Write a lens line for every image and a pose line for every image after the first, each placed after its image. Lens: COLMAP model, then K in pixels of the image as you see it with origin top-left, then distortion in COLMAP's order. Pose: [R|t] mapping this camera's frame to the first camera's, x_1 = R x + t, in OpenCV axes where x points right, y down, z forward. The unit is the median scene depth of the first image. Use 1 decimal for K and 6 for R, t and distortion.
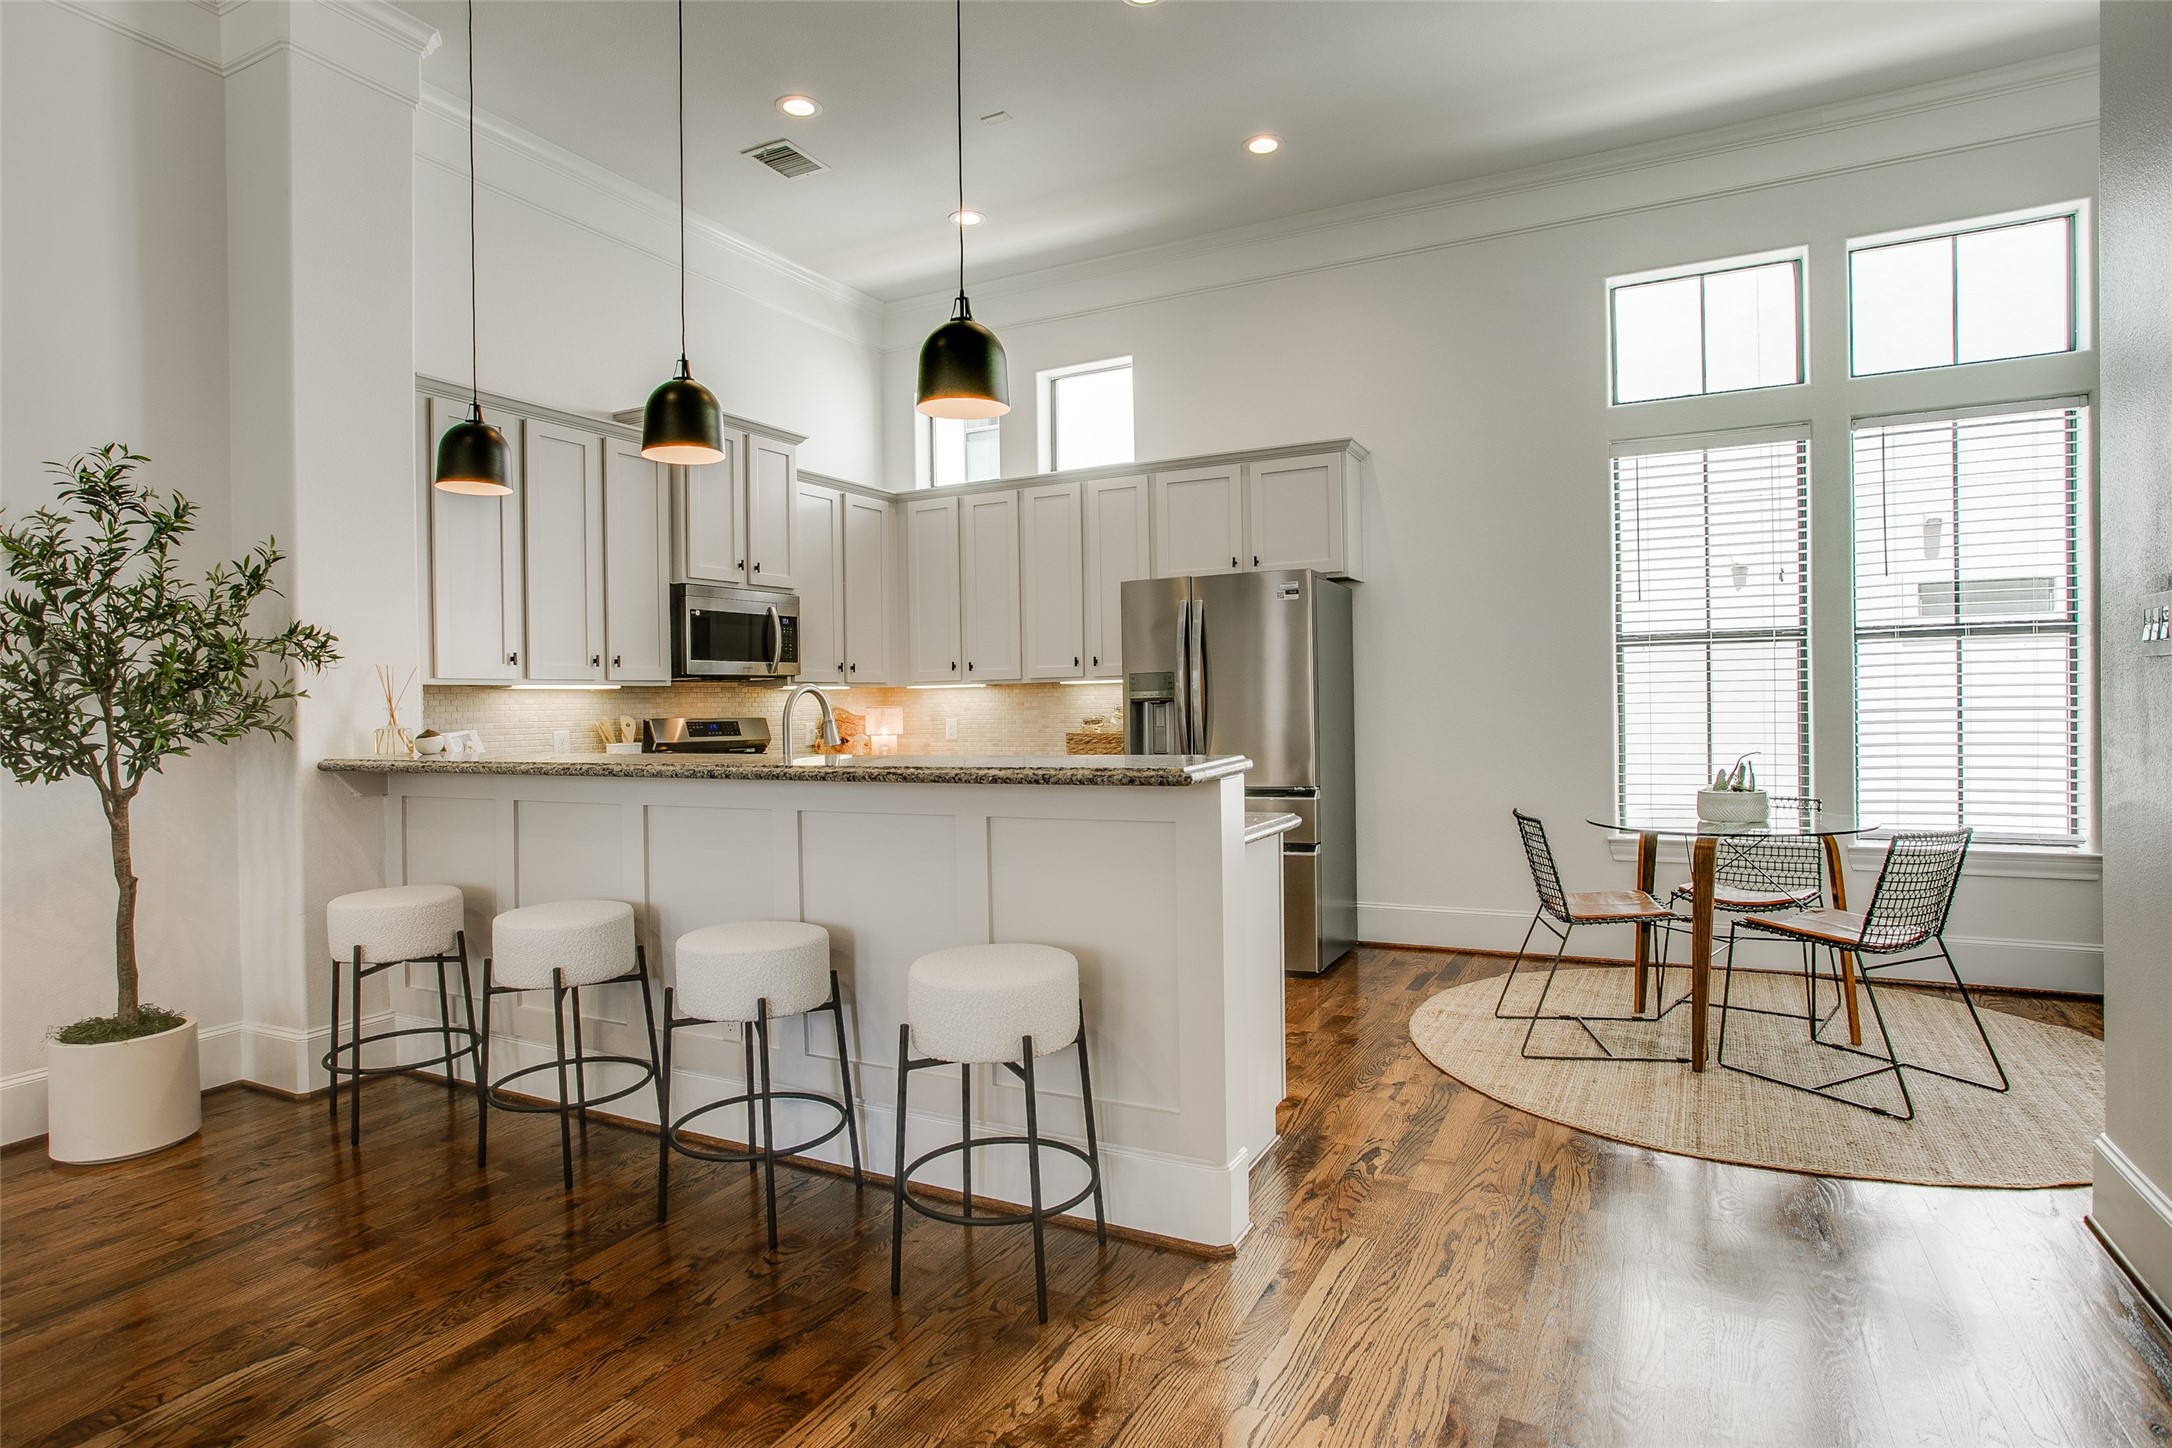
lens RADIAL K [[1125.6, 0, 1069.7], [0, 1125.6, 727.6], [0, 0, 1]] dist [-0.043430, 0.021286]
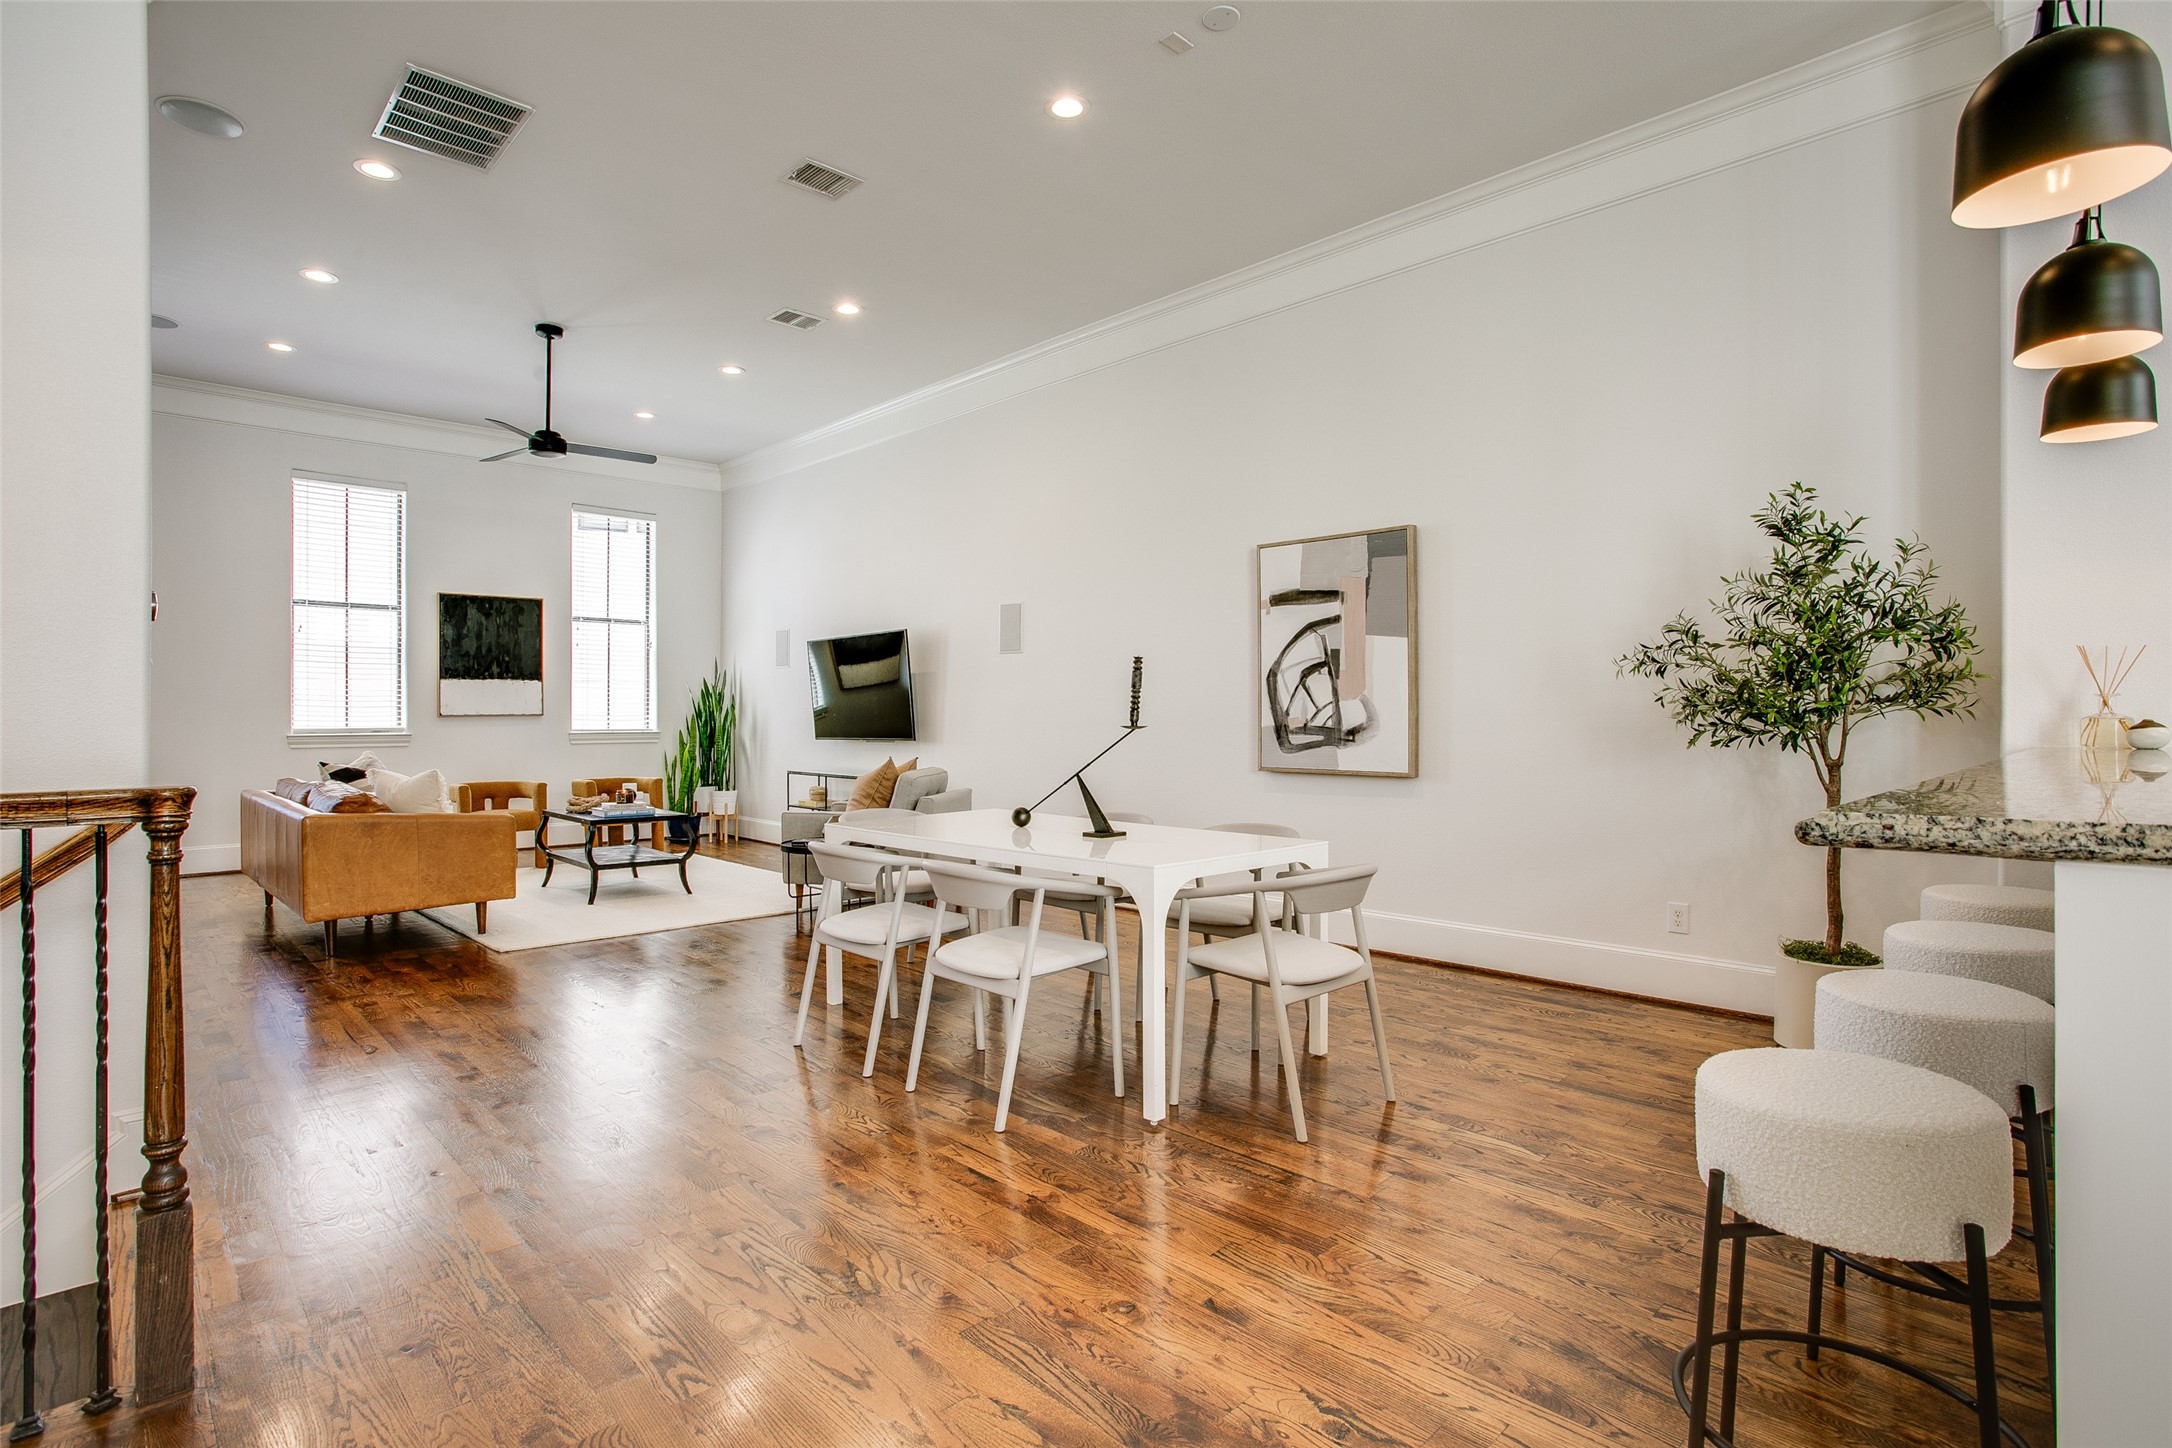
lens RADIAL K [[1059.1, 0, 1131.2], [0, 1059.1, 710.7], [0, 0, 1]] dist [-0.015859, 0.001411]
pose [[-0.277356, 0.015405, -0.960644, 0.266605], [-0.016257, 0.999653, 0.020725, -0.005805], [0.960630, 0.021366, -0.277009, 0.324257]]
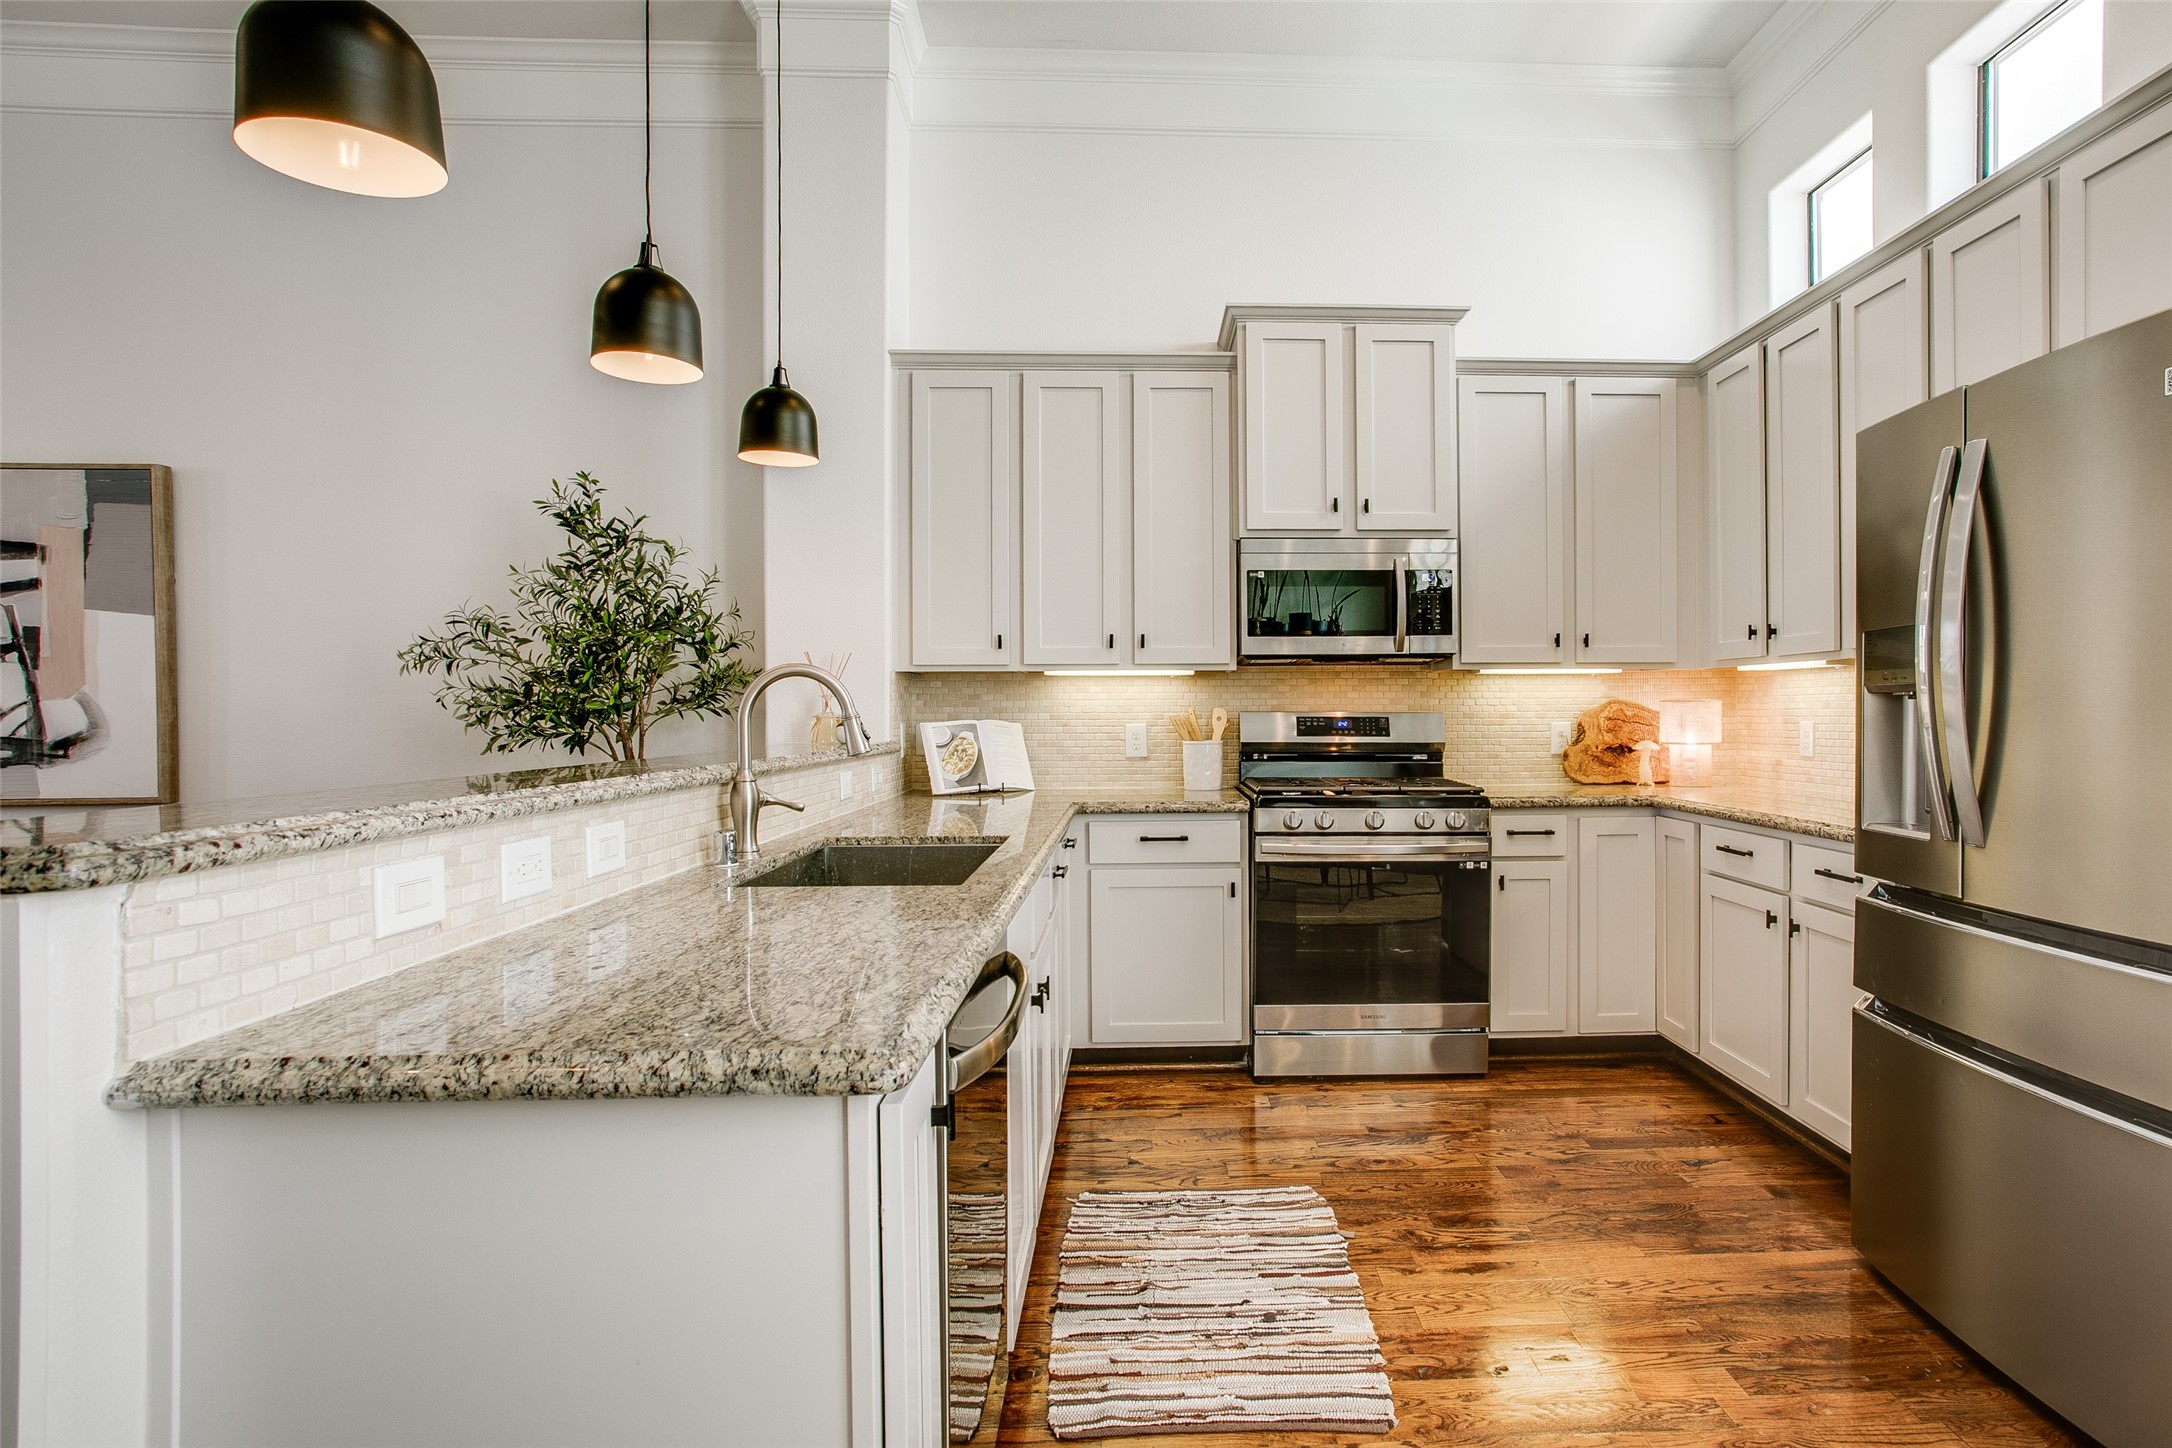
lens RADIAL K [[1125.6, 0, 1187.5], [0, 1125.6, 719.9], [0, 0, 1]] dist [-0.043430, 0.021286]
pose [[0.517739, 0.022124, -0.855253, 0.273493], [-0.022042, 0.999679, 0.012517, -0.010567], [0.855255, 0.012371, 0.518060, 0.507041]]
